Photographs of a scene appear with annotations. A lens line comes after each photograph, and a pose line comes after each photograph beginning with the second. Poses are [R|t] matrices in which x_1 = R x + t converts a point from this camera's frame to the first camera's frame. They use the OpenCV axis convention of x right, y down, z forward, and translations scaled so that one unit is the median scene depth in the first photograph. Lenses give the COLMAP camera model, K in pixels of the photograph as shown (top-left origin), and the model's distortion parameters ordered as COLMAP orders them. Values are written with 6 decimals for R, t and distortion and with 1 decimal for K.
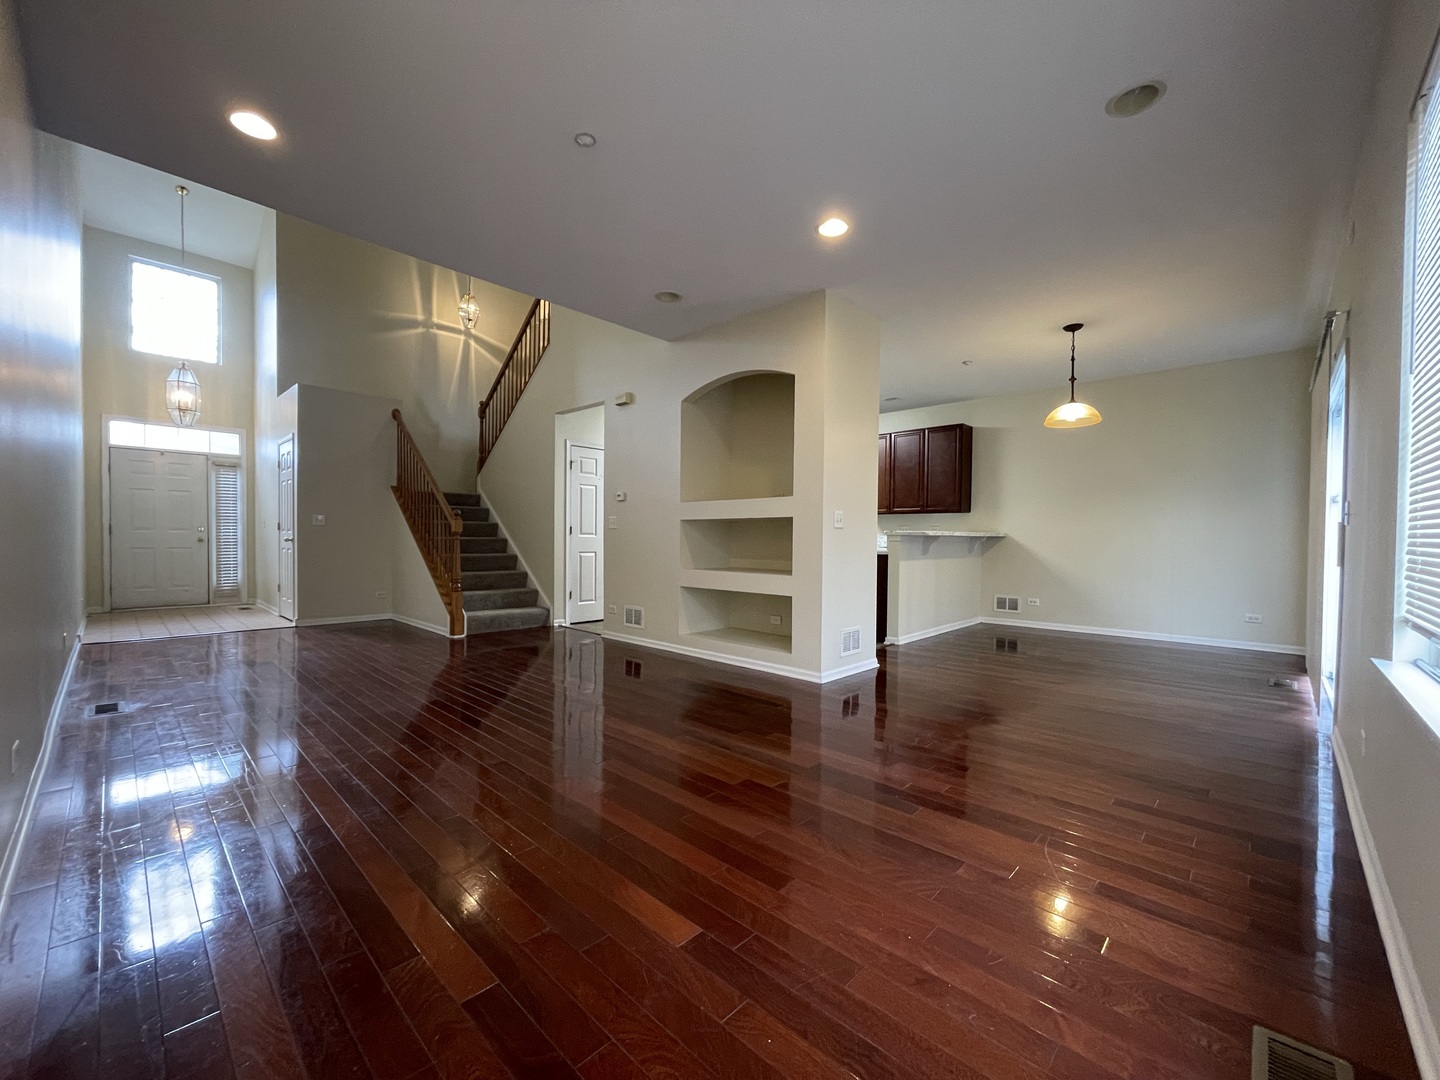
lens RADIAL K [[577.6, 0, 717.2], [0, 577.6, 547.5], [0, 0, 1]] dist [0.001259, 0.000105]
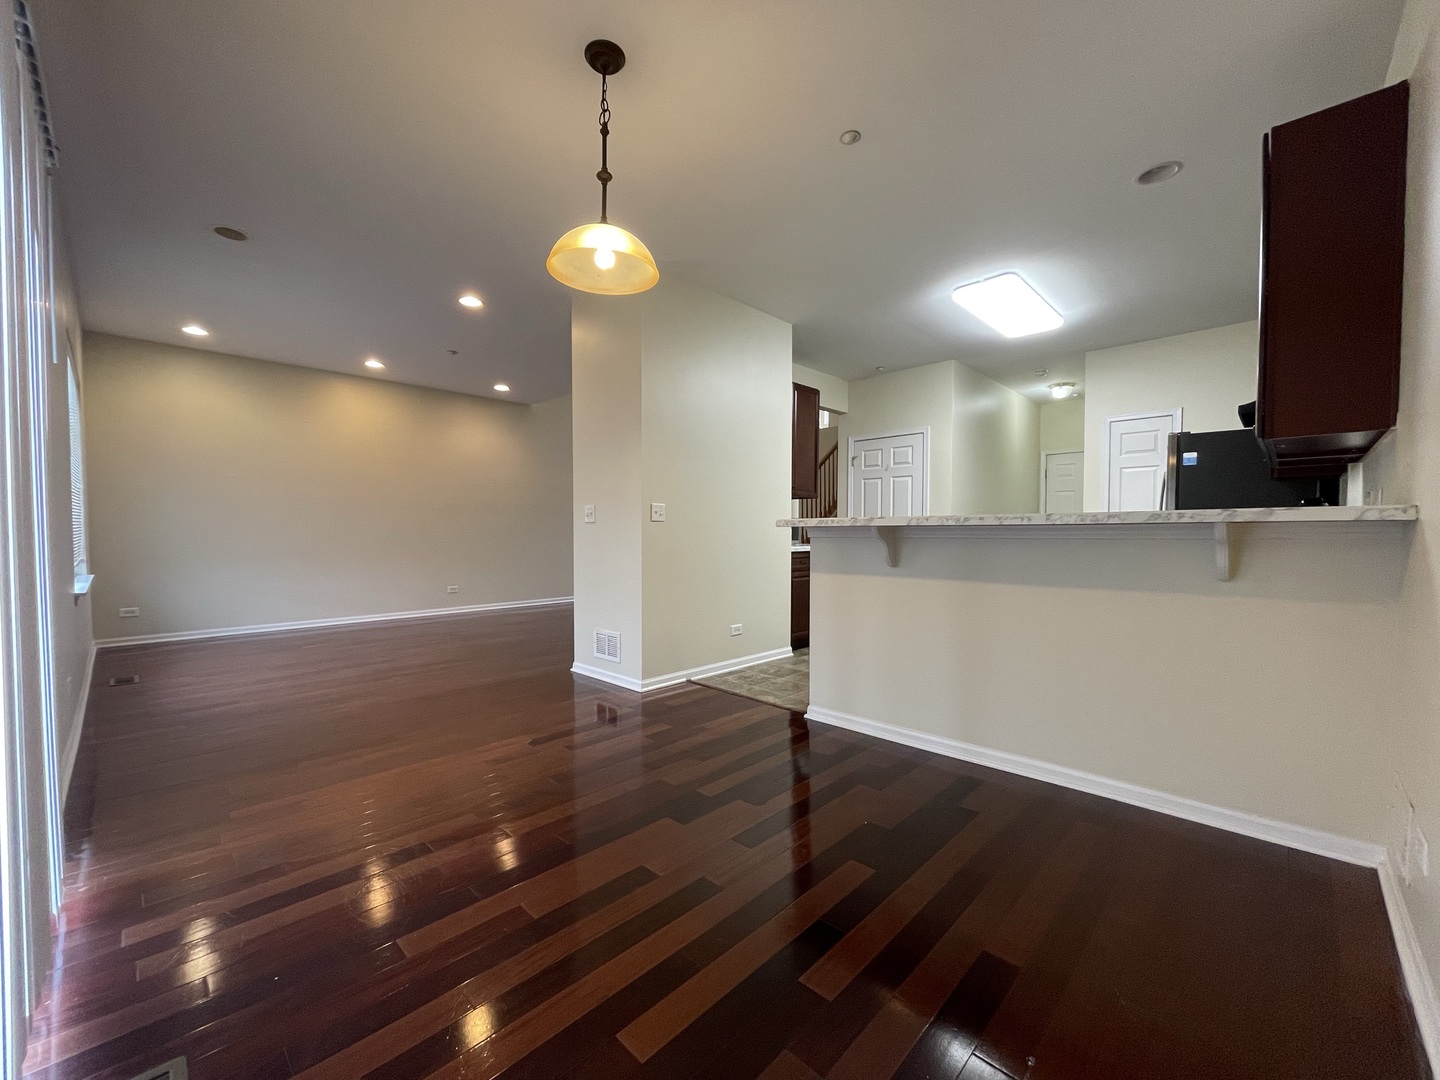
lens RADIAL K [[583.5, 0, 713.3], [0, 583.5, 546.5], [0, 0, 1]] dist [-0.001888, -0.000211]
pose [[-0.008635, 0.015722, -0.999839, 1.073072], [-0.016853, 0.999732, 0.015866, -0.010850], [0.999821, 0.016987, -0.008368, 1.093761]]
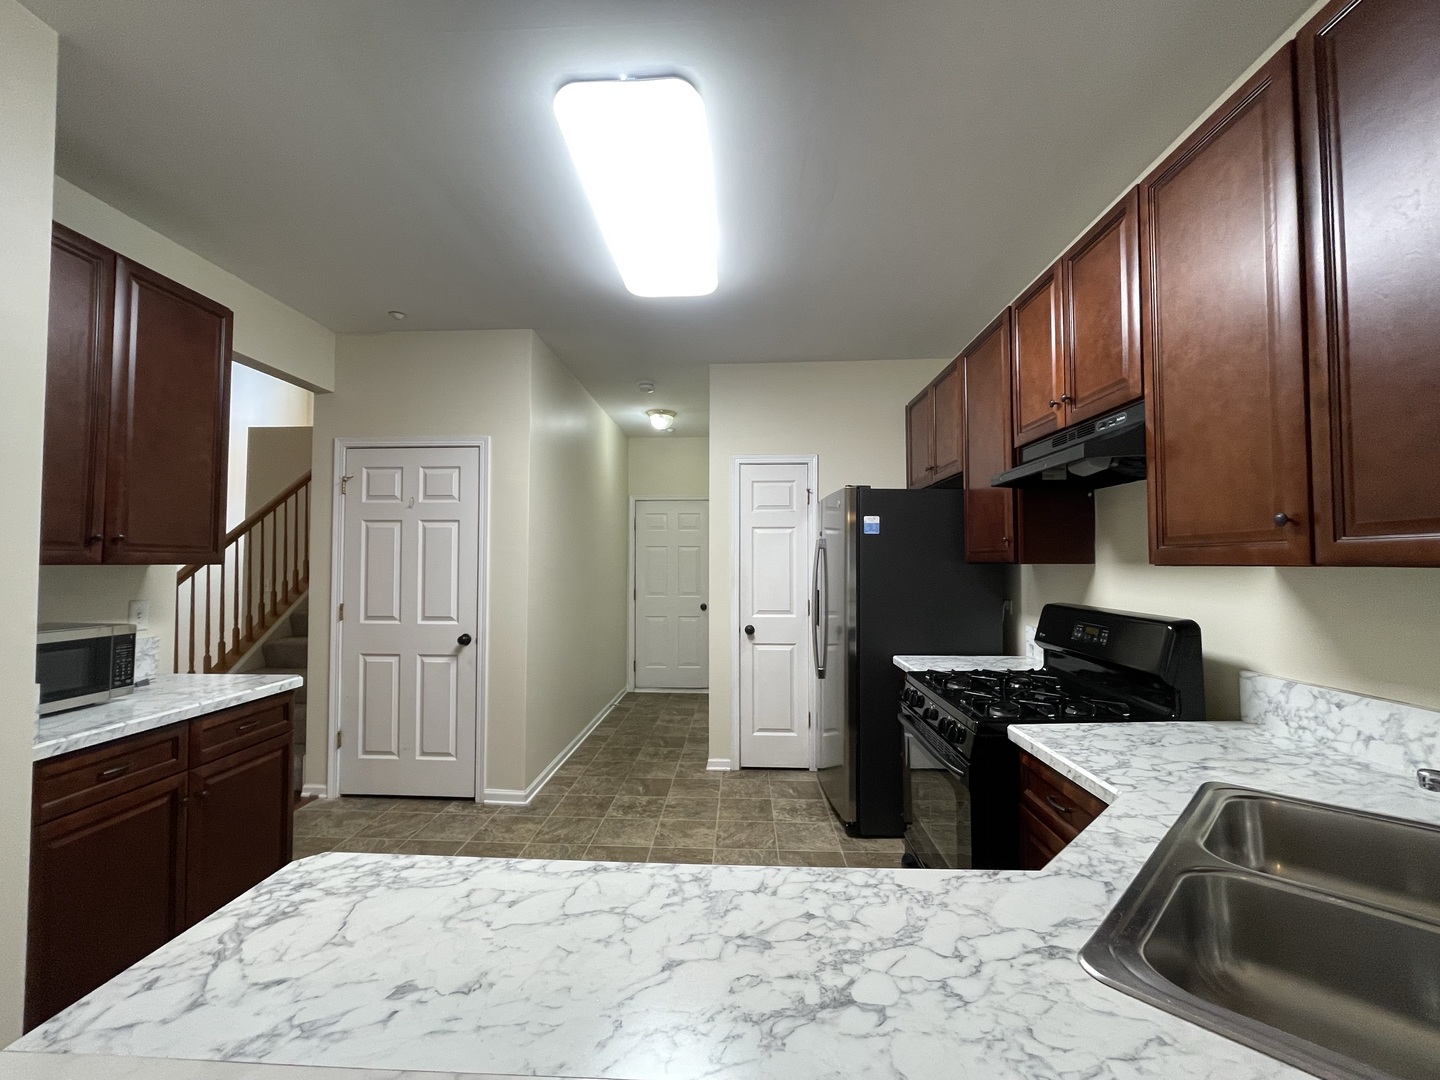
lens RADIAL K [[577.6, 0, 717.2], [0, 577.6, 547.5], [0, 0, 1]] dist [0.001259, 0.000105]
pose [[0.656937, -0.029672, -0.753361, 0.506148], [-0.007519, 0.998918, -0.045900, -0.093053], [0.753908, 0.035818, 0.656003, 1.299191]]
